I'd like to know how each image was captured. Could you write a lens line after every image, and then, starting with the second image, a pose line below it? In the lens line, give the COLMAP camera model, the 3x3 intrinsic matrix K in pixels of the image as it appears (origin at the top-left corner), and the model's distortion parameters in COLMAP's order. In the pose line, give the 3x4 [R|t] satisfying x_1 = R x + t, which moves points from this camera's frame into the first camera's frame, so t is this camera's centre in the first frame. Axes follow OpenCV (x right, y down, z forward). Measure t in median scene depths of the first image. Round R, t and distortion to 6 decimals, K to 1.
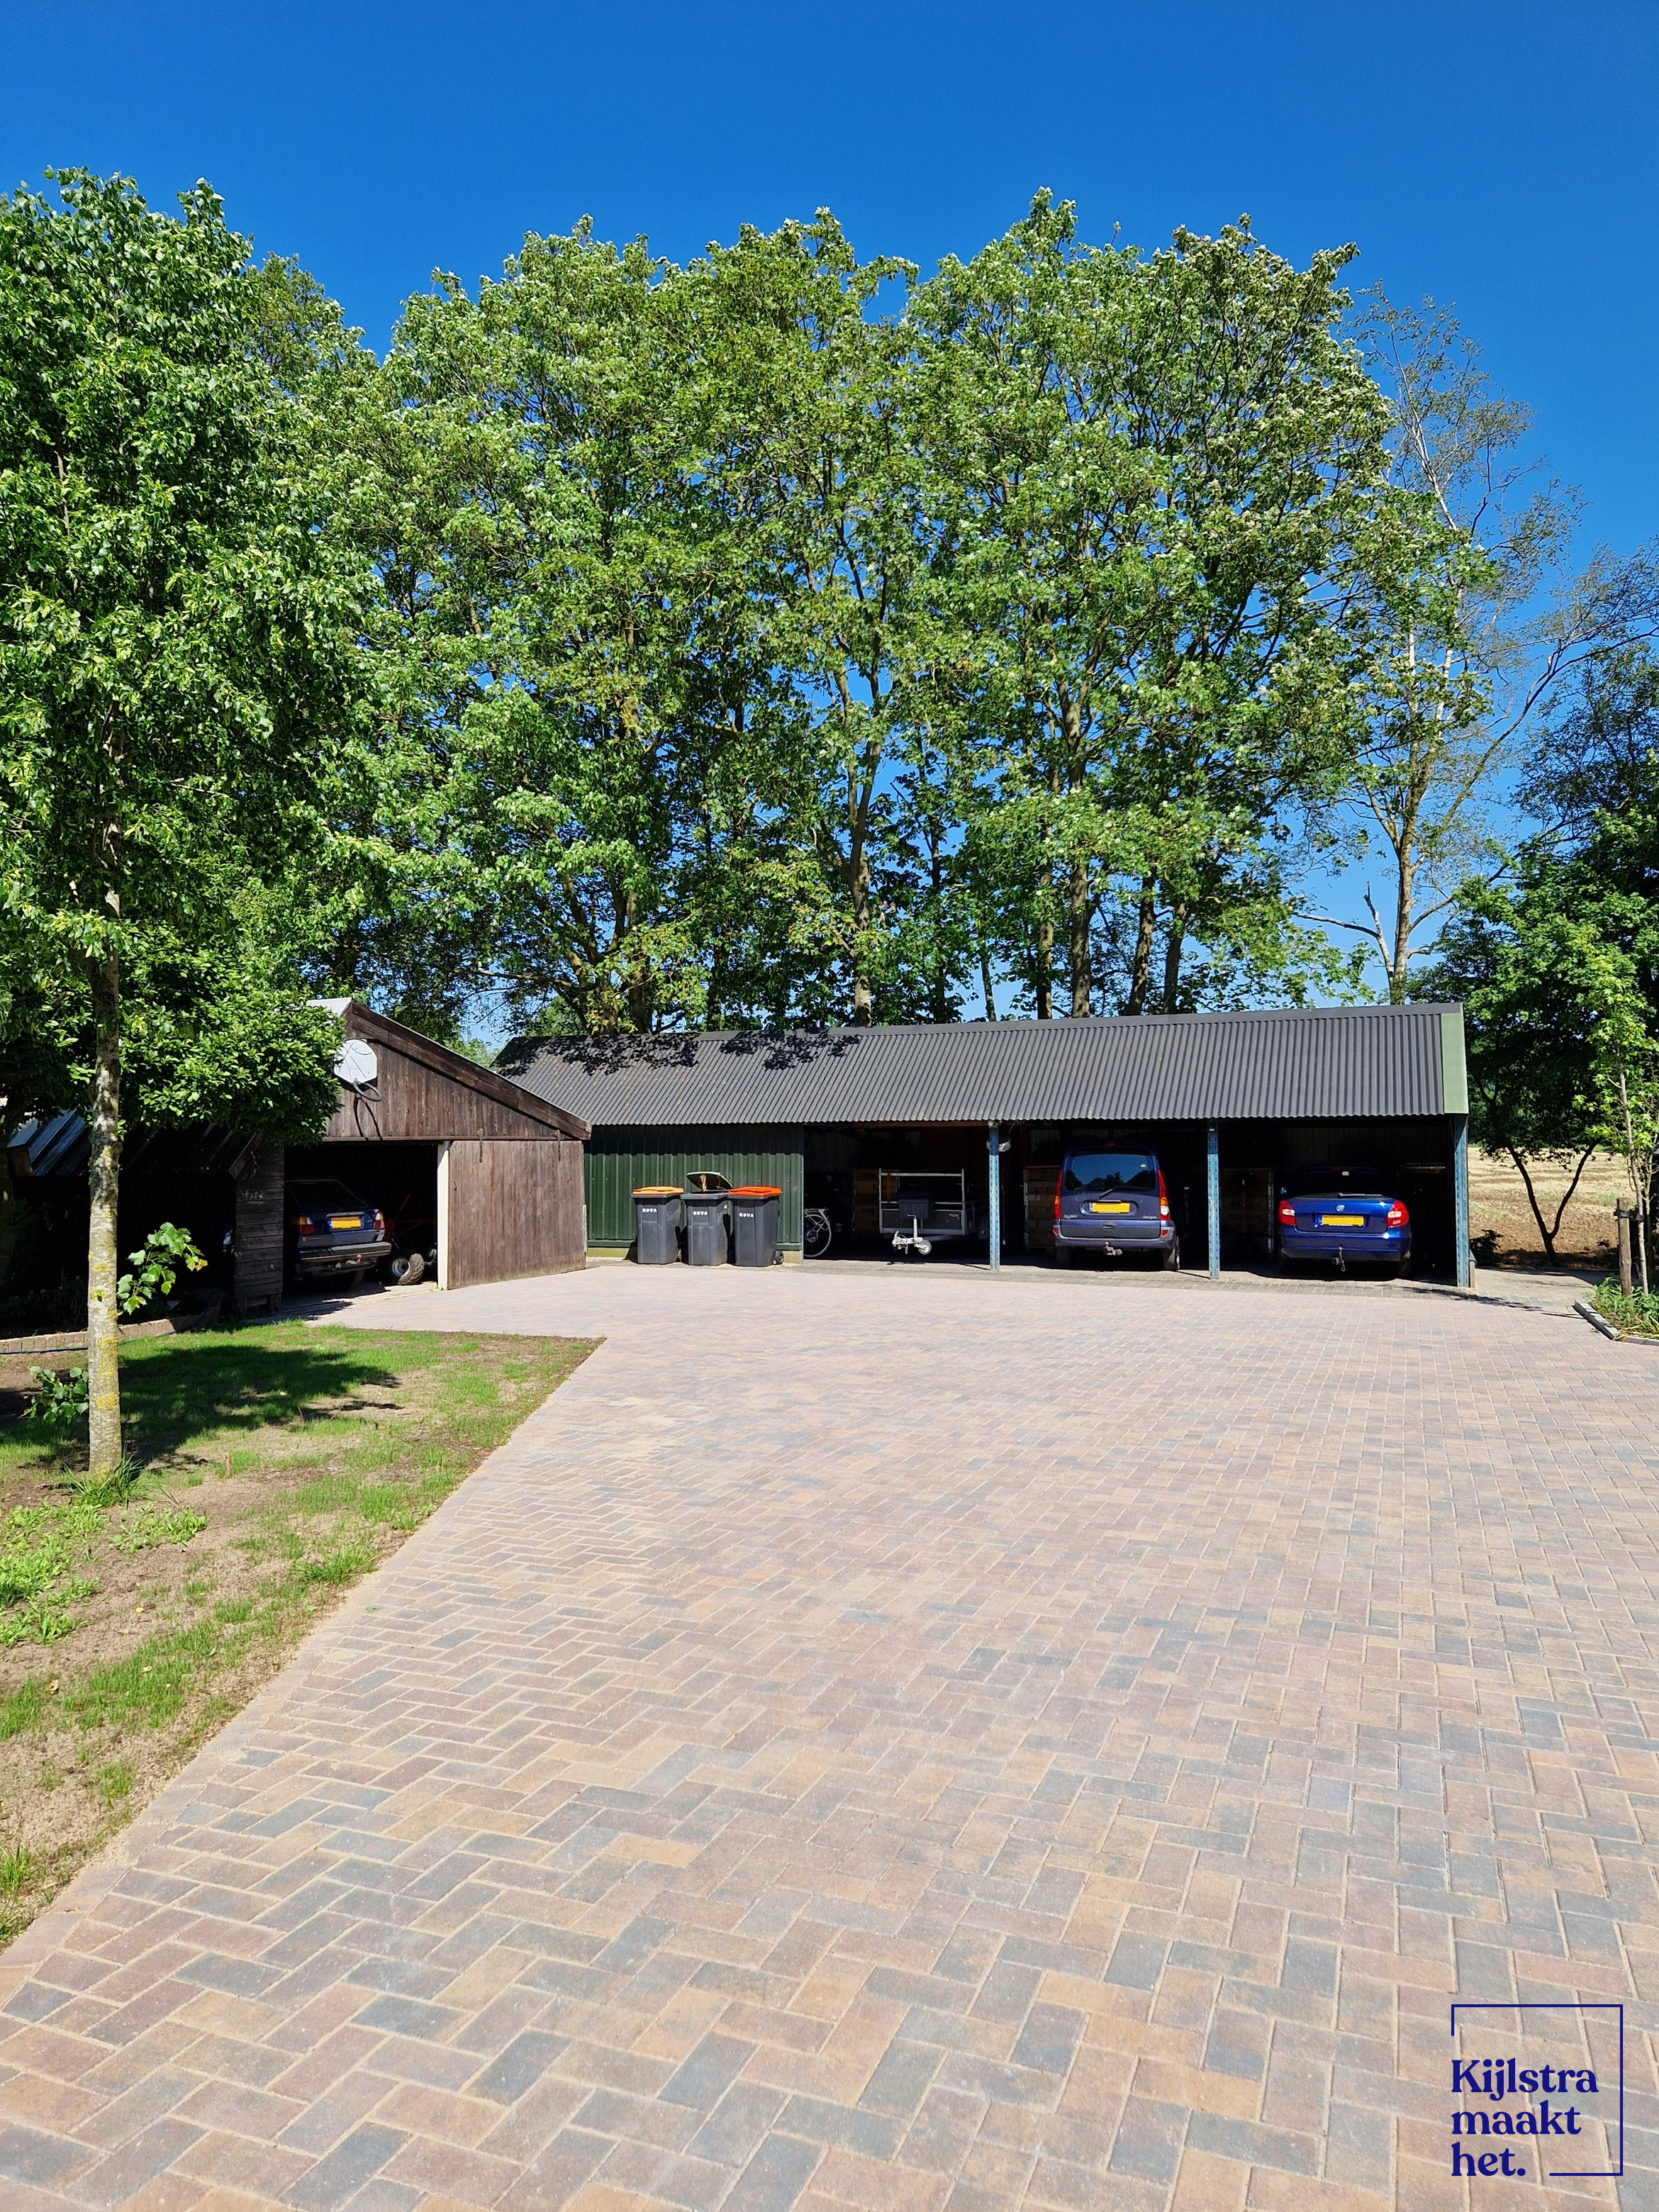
lens RADIAL K [[1465.8, 0, 824.8], [0, 1465.8, 1088.0], [0, 0, 1]] dist [0.068581, -0.058142]
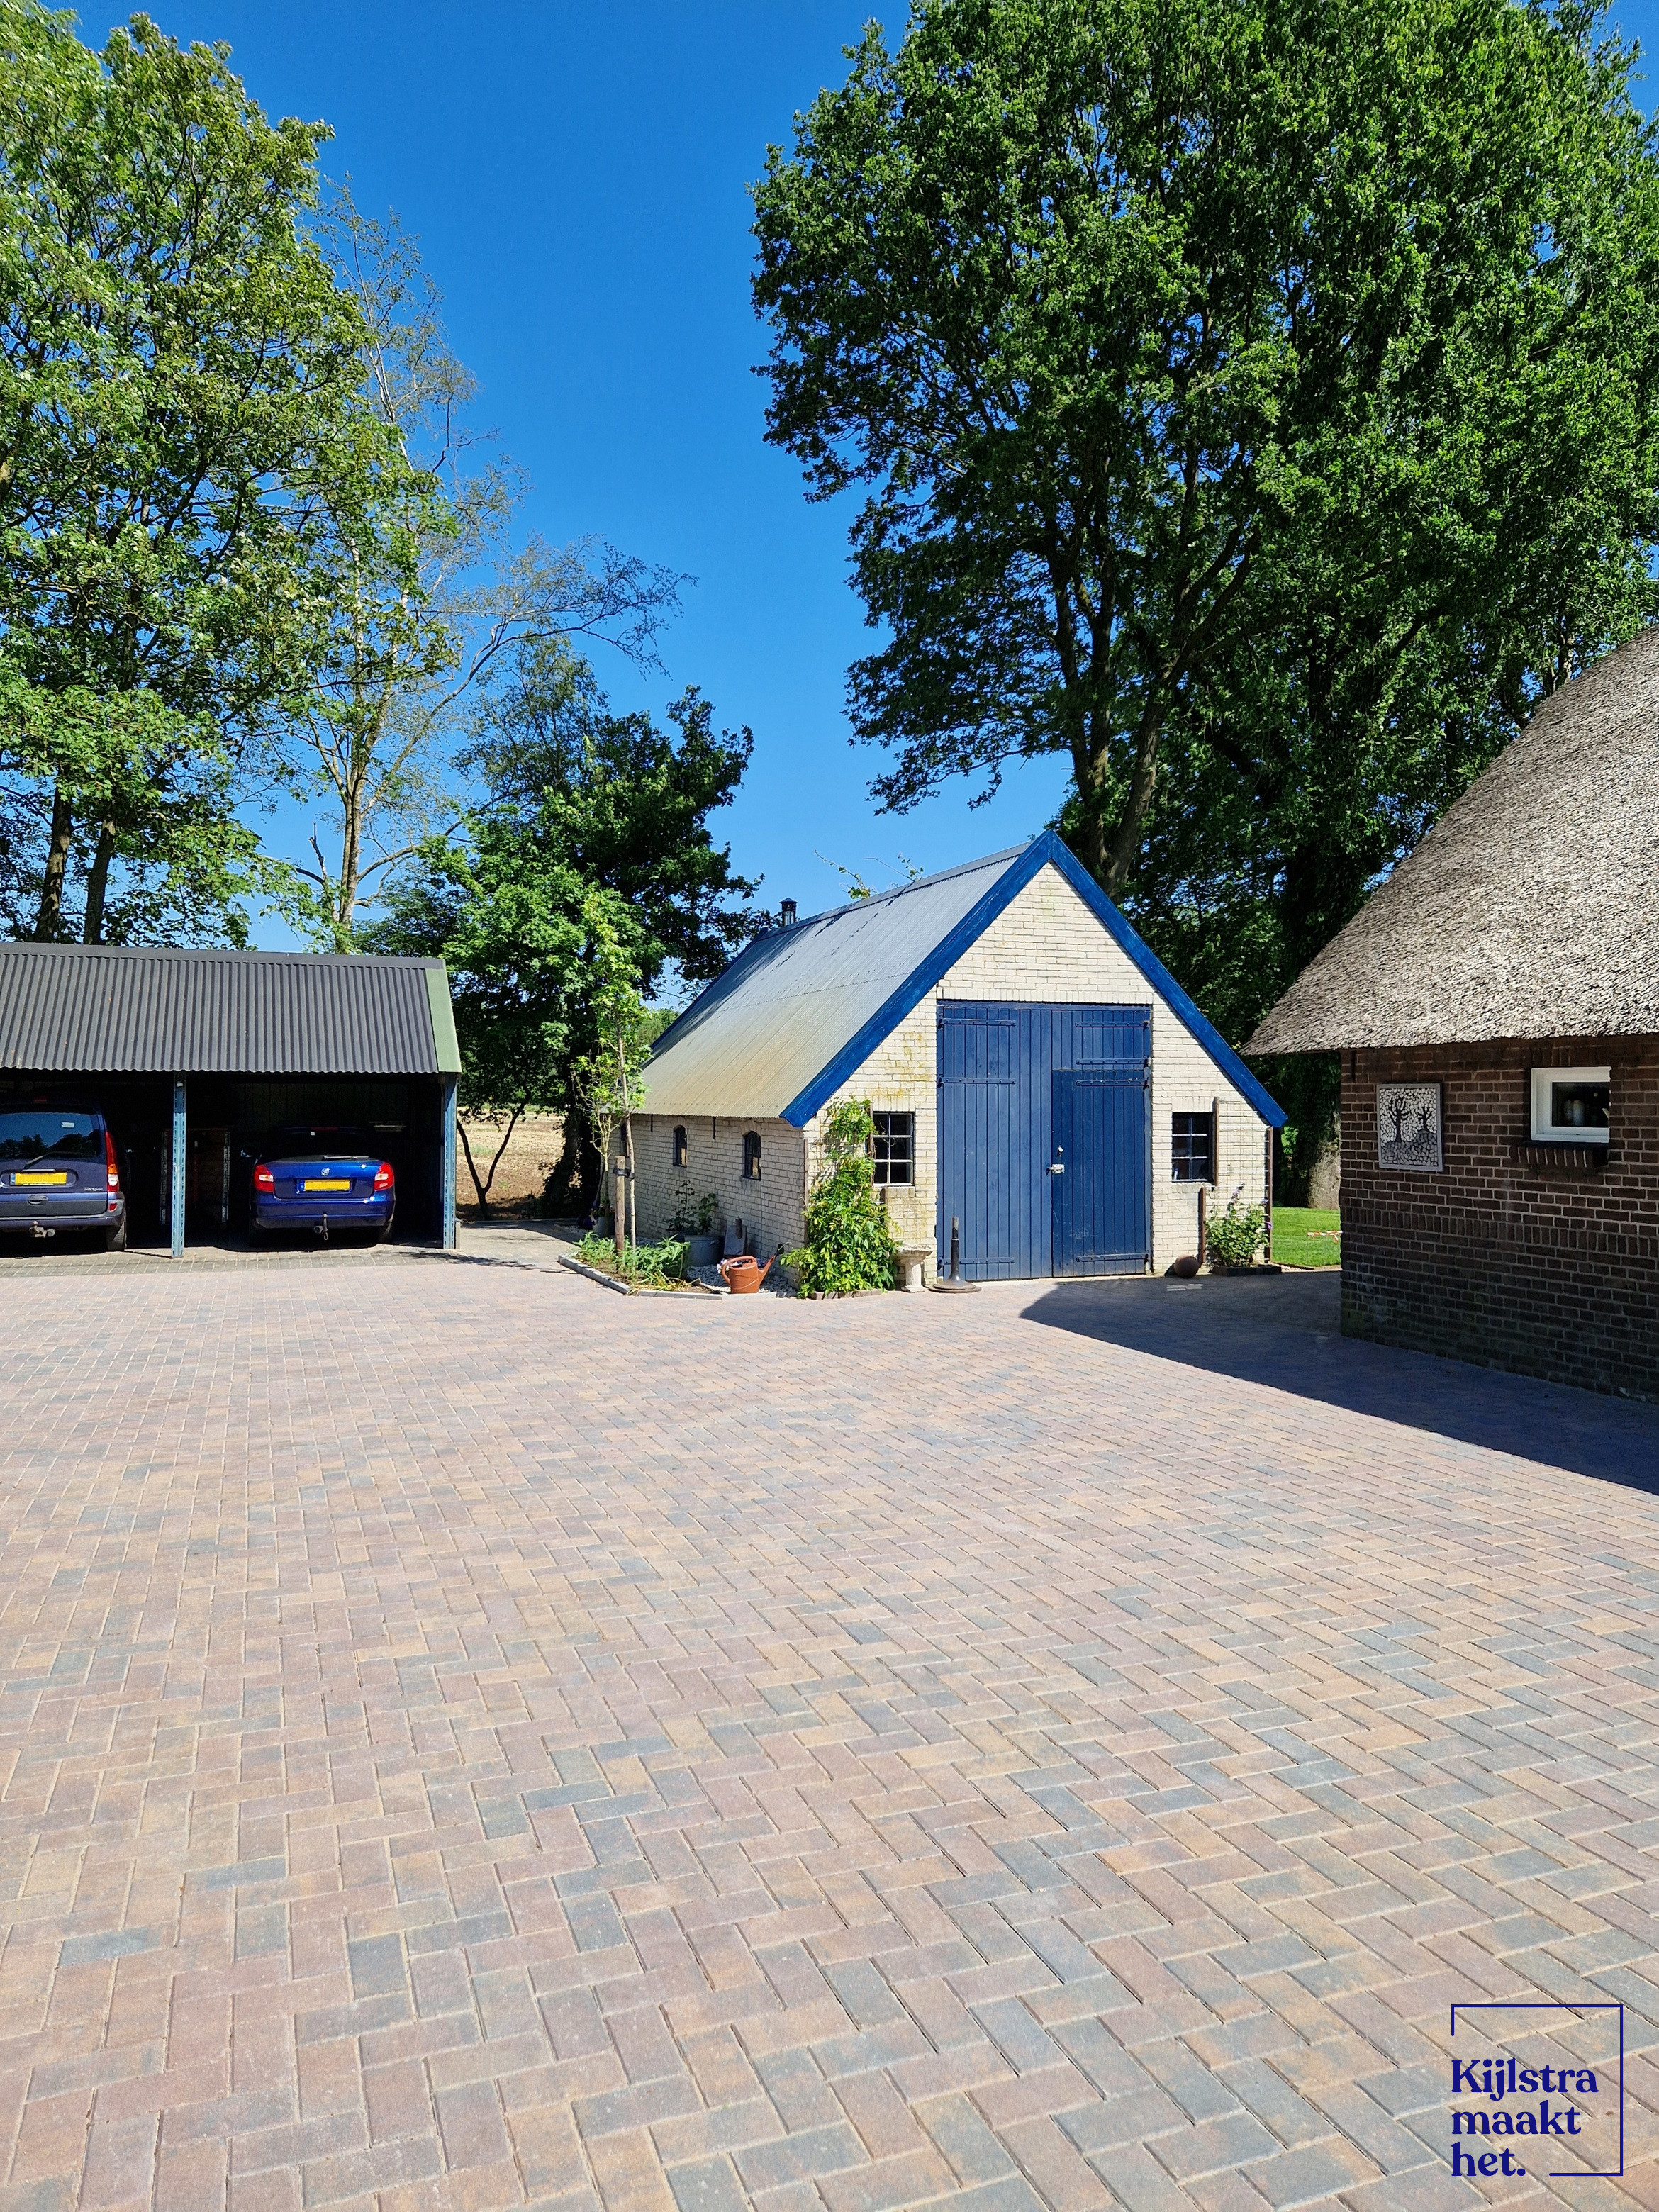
lens RADIAL K [[1465.8, 0, 824.8], [0, 1465.8, 1088.0], [0, 0, 1]] dist [0.068581, -0.058142]
pose [[0.735863, 0.013244, 0.677000, -0.048151], [-0.035005, 0.999216, 0.018500, 0.001016], [-0.676225, -0.037312, 0.735750, 0.115400]]
